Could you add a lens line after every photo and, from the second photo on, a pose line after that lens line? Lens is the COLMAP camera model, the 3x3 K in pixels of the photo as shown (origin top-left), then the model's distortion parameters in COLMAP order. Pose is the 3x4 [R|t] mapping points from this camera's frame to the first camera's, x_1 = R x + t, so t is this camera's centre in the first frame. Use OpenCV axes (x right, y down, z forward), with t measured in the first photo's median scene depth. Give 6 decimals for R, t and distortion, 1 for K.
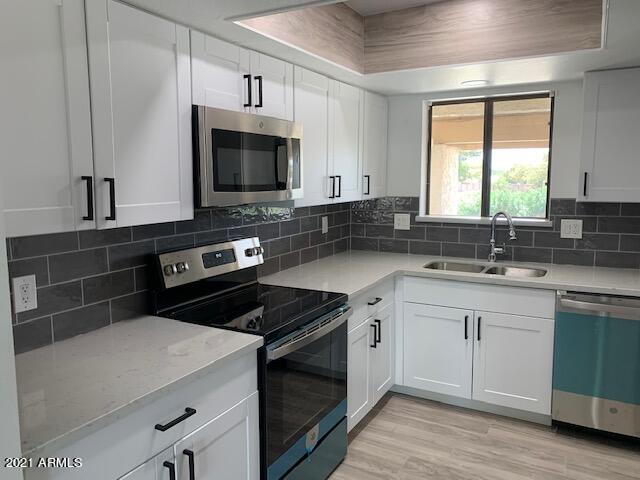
lens RADIAL K [[501.7, 0, 320.0], [0, 501.7, 240.0], [0, 0, 1]] dist [0.010646, -0.000455]
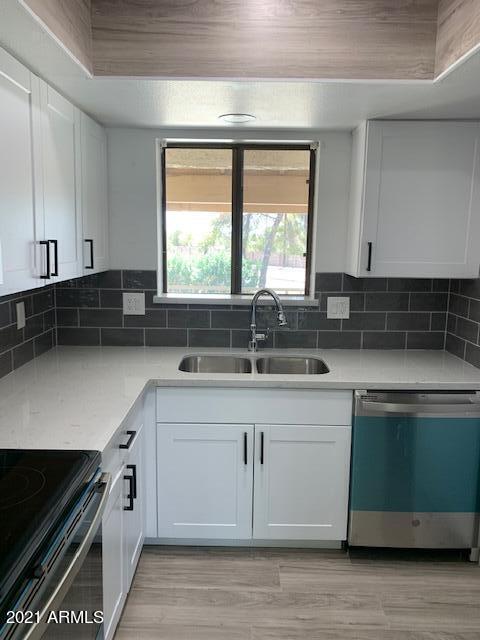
lens RADIAL K [[501.7, 0, 240.1], [0, 501.7, 317.5], [0, 0, 1]] dist [0.010646, -0.000455]
pose [[0.880931, -0.053279, 0.470235, -0.052752], [0.038685, 0.998424, 0.040652, -0.048086], [-0.471660, -0.017620, 0.881604, 0.335421]]
